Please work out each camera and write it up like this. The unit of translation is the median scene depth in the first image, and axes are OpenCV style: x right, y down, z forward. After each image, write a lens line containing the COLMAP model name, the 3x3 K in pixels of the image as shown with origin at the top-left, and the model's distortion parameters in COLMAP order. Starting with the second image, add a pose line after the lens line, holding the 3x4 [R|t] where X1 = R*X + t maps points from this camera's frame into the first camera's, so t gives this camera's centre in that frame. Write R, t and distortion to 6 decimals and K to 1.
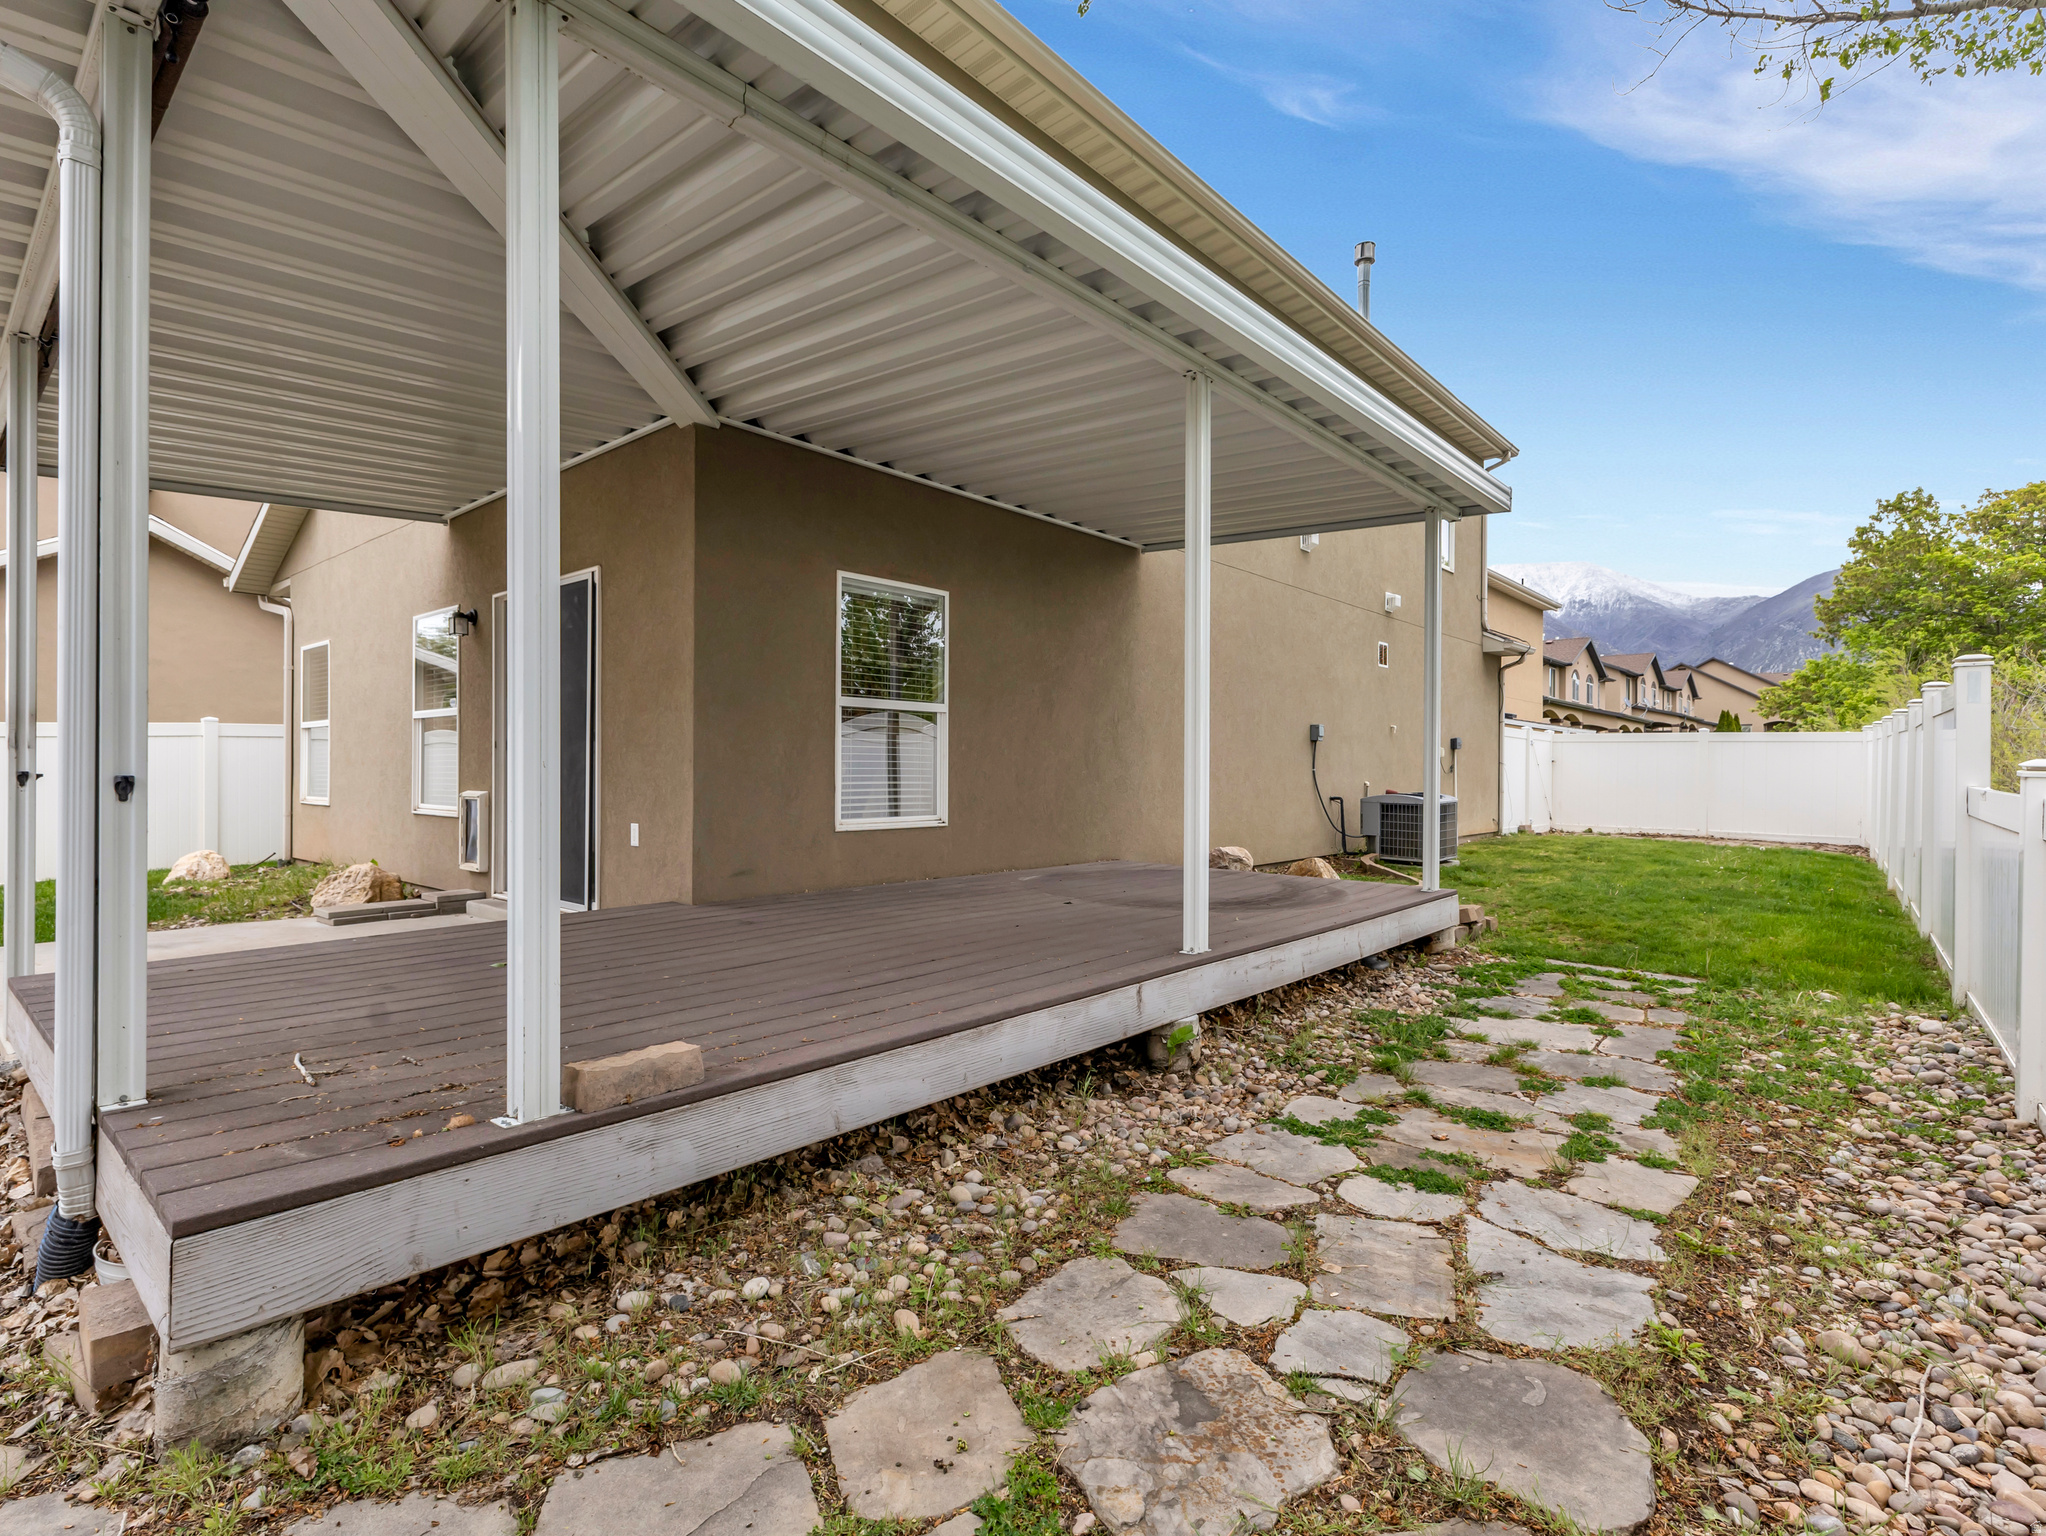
lens RADIAL K [[1018.2, 0, 1025.9], [0, 1018.2, 766.7], [0, 0, 1]] dist [0.002809, 0.000530]
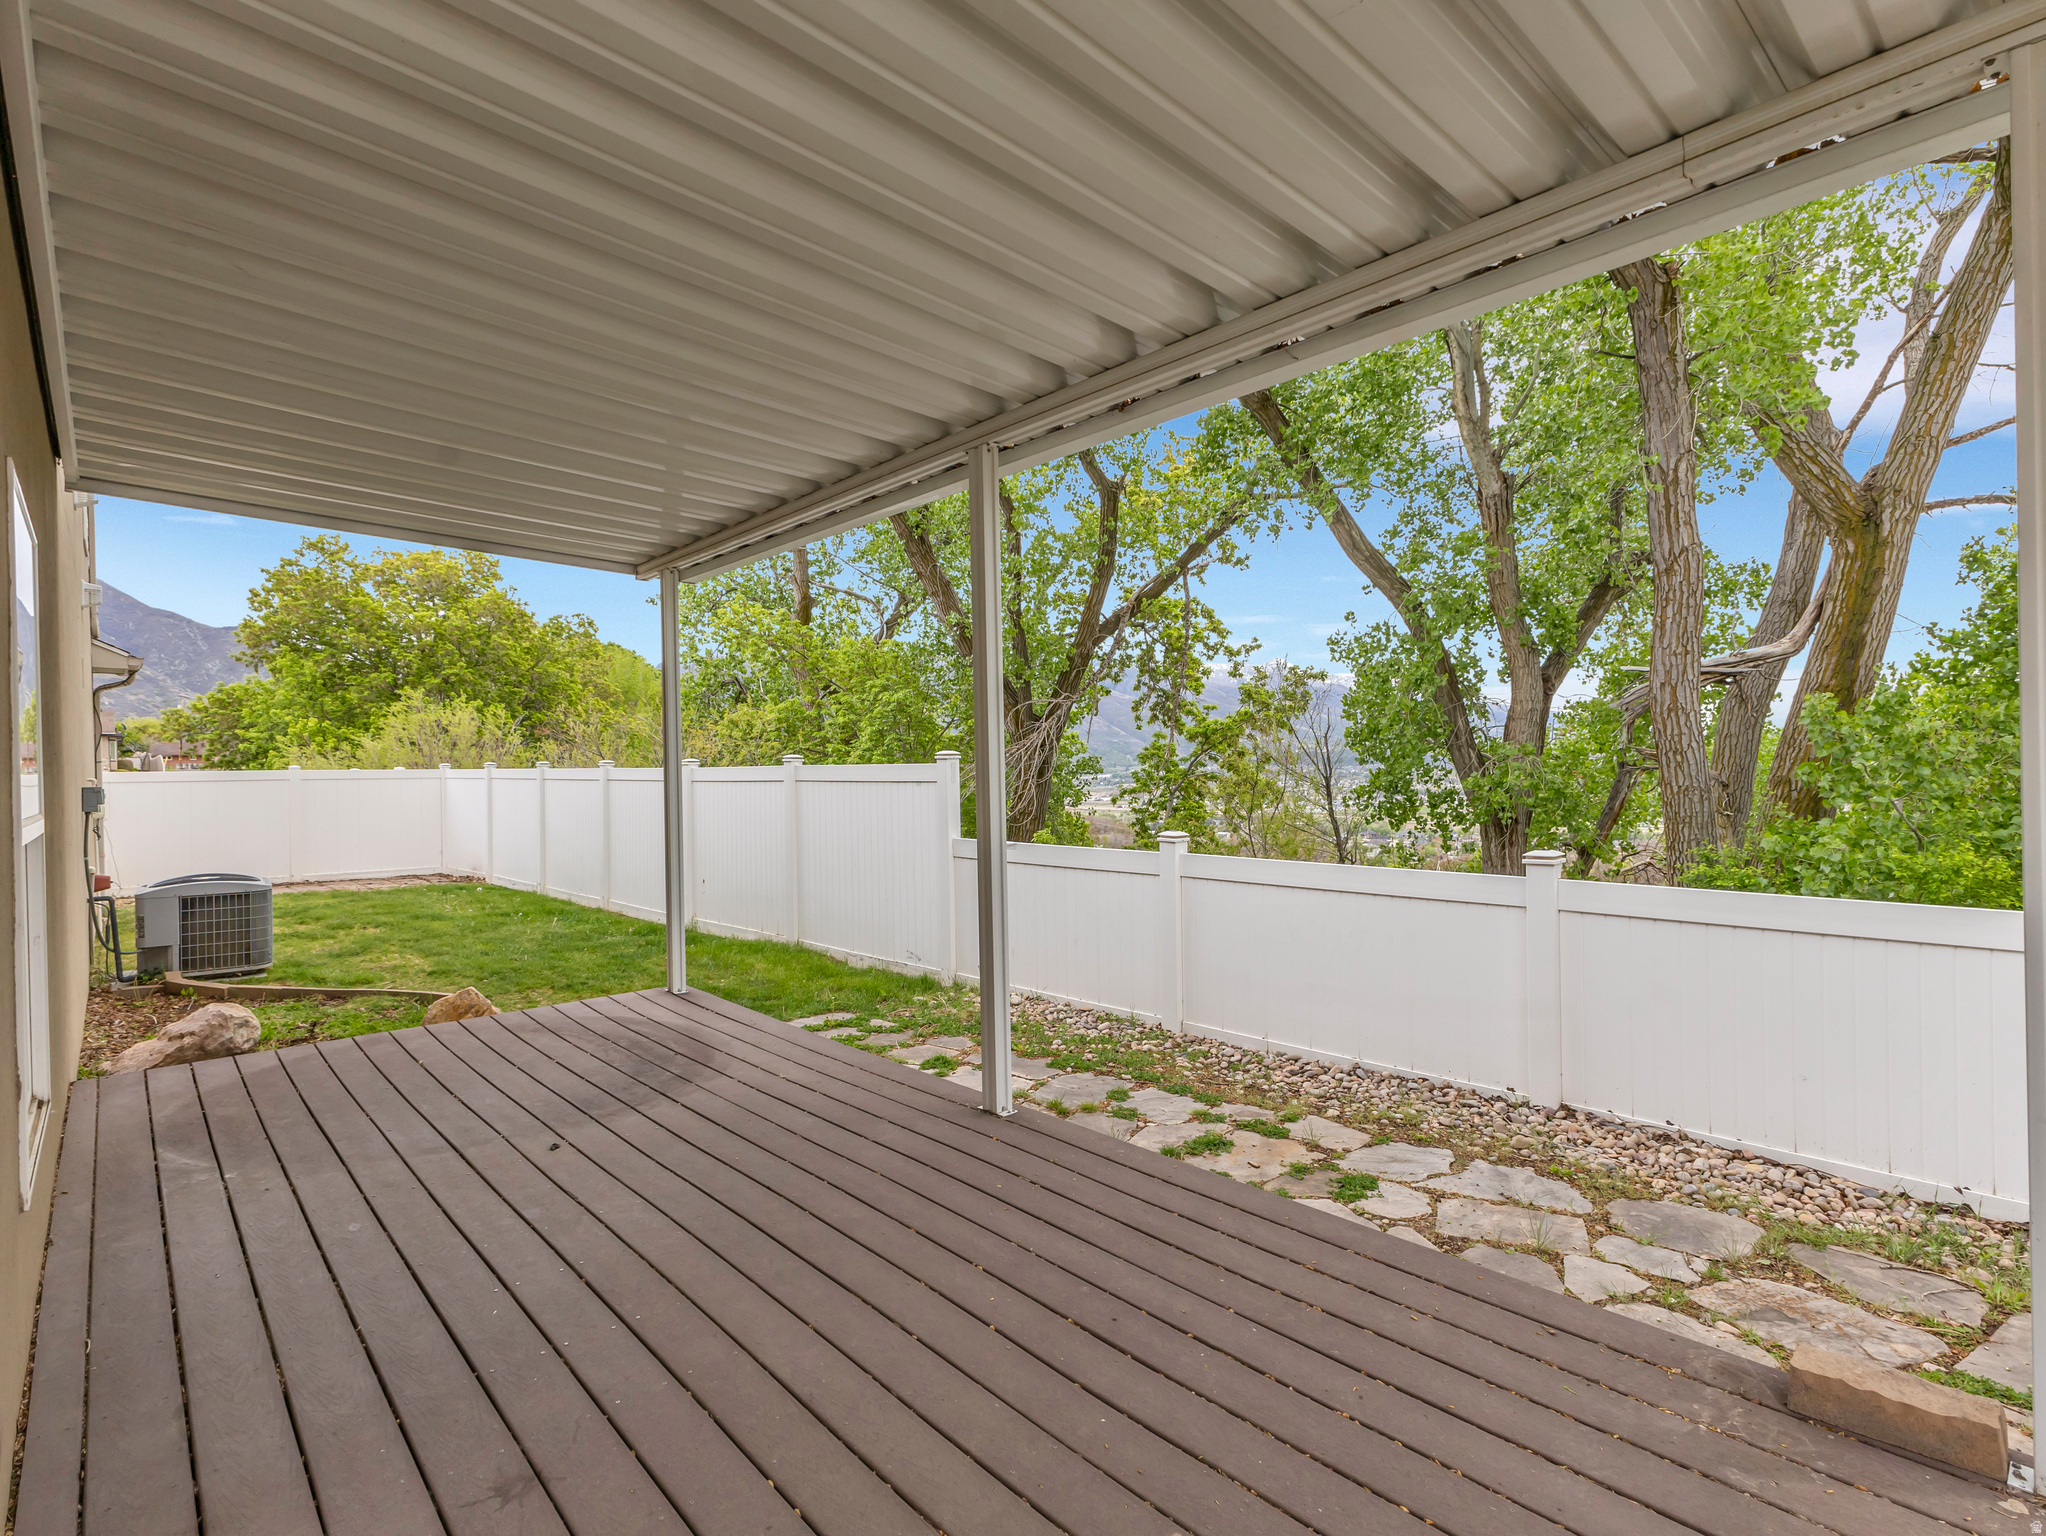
lens RADIAL K [[1018.2, 0, 1025.9], [0, 1018.2, 766.7], [0, 0, 1]] dist [0.002809, 0.000530]
pose [[0.129121, -0.012906, 0.991545, -1.013424], [0.022900, 0.999687, 0.010030, -0.177234], [-0.991364, 0.021412, 0.129376, 1.258120]]
